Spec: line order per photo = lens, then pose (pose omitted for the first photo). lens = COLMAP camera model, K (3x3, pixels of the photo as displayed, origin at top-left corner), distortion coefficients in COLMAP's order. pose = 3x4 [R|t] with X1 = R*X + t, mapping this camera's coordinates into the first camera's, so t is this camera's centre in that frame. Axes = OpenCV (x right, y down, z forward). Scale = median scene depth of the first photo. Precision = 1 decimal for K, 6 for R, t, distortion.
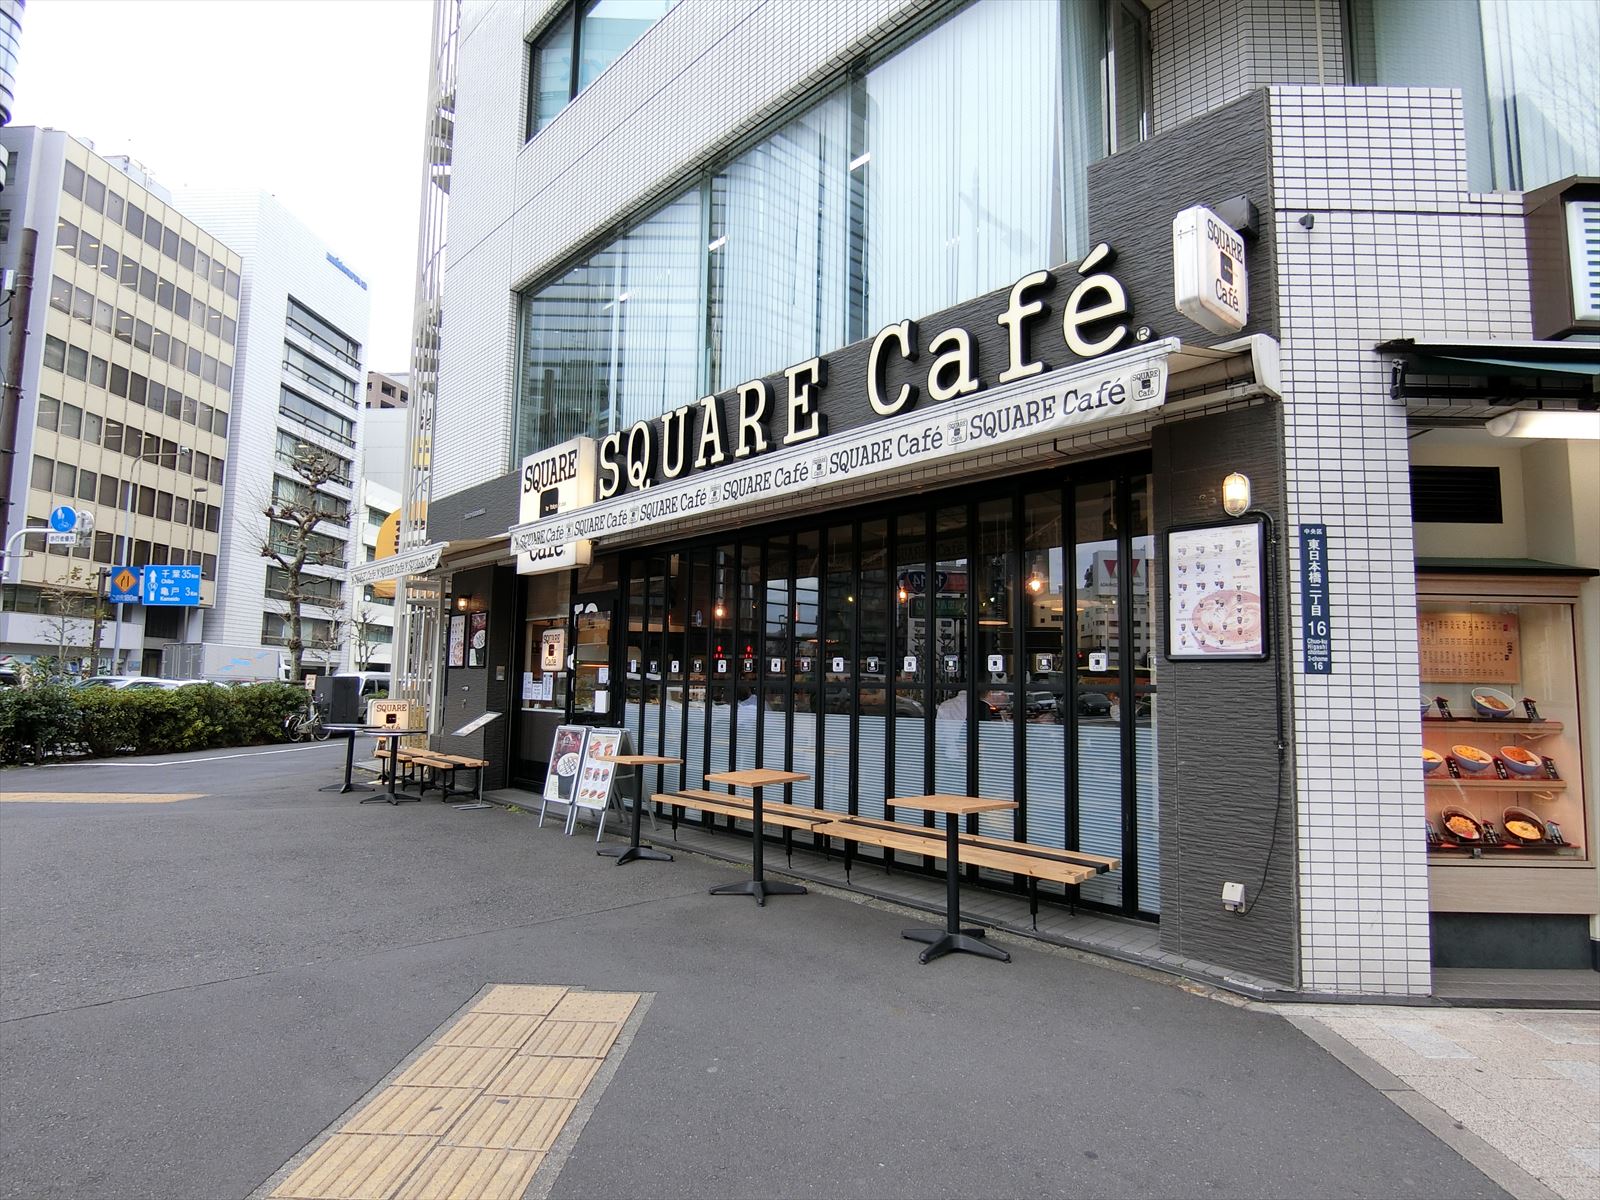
lens RADIAL K [[897.9, 0, 800.2], [0, 897.9, 618.9], [0, 0, 1]] dist [-0.002353, -0.009192]
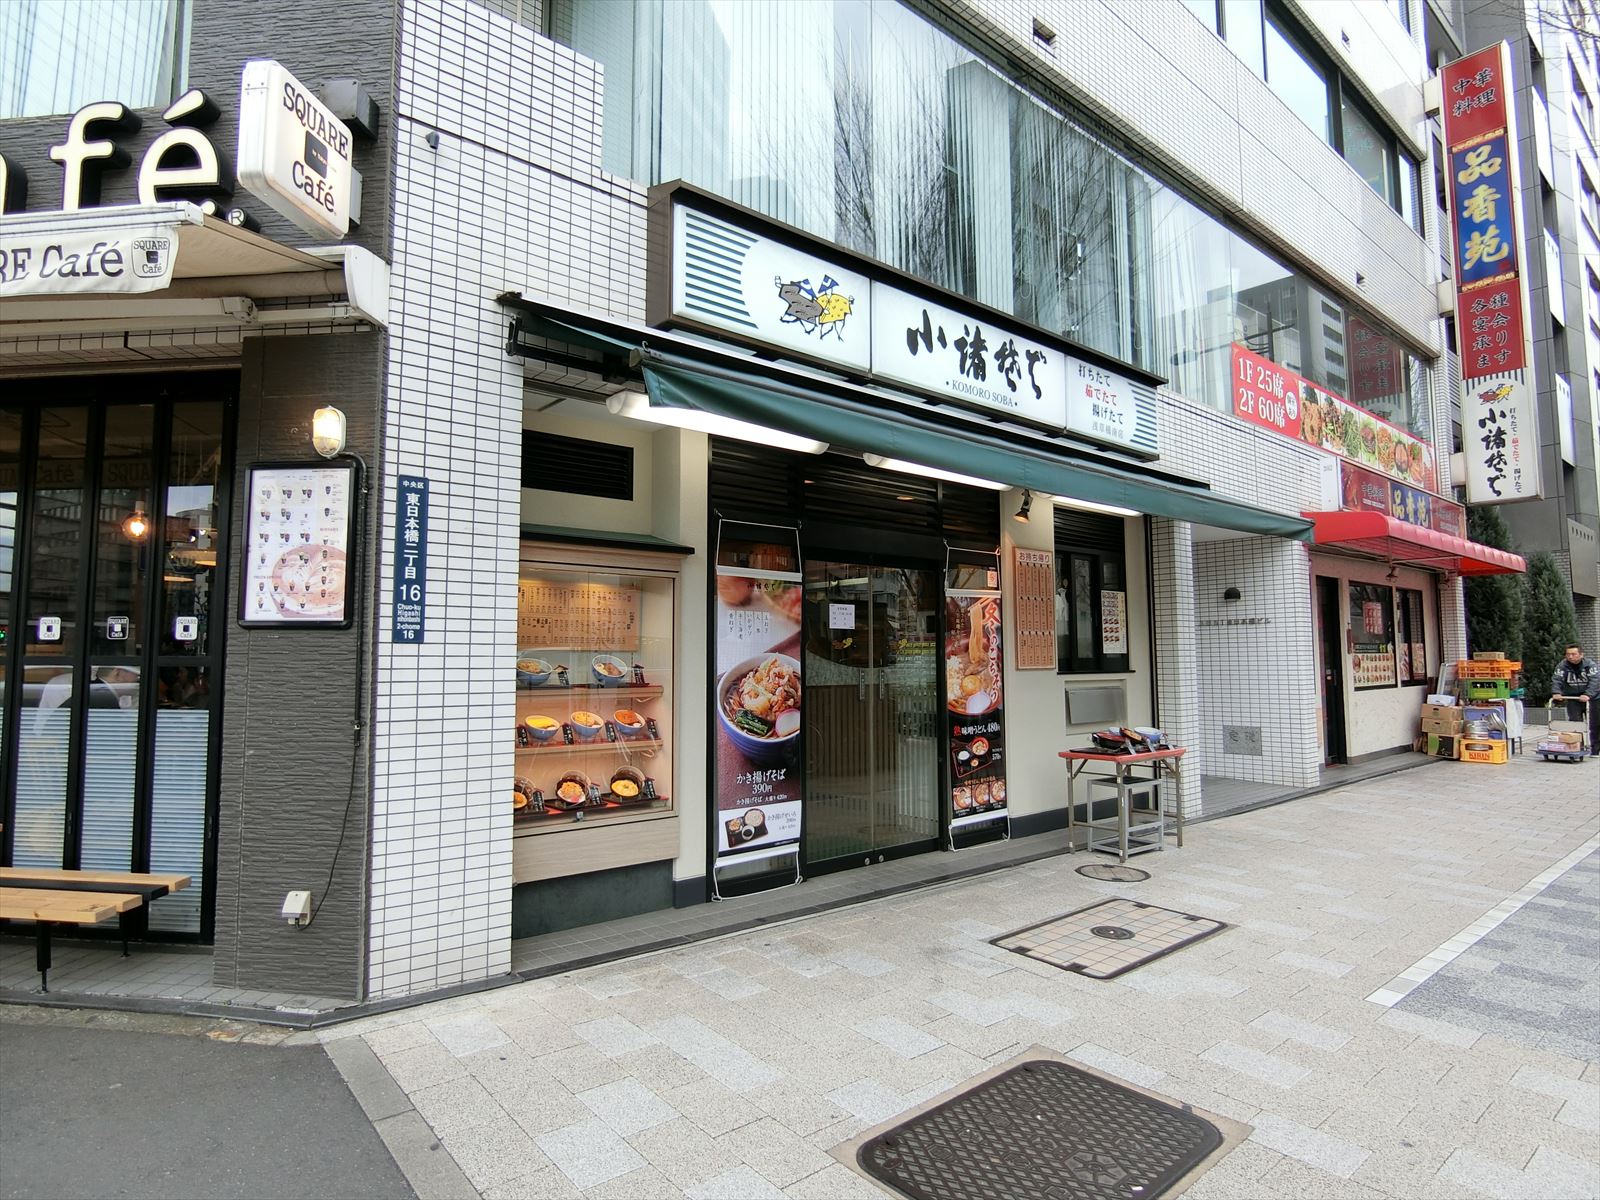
lens RADIAL K [[897.9, 0, 800.2], [0, 897.9, 618.9], [0, 0, 1]] dist [-0.002353, -0.009192]
pose [[0.751921, 0.014168, 0.659101, 0.274387], [-0.039117, 0.998966, 0.023151, 0.000740], [-0.658092, -0.043190, 0.751698, 0.065973]]
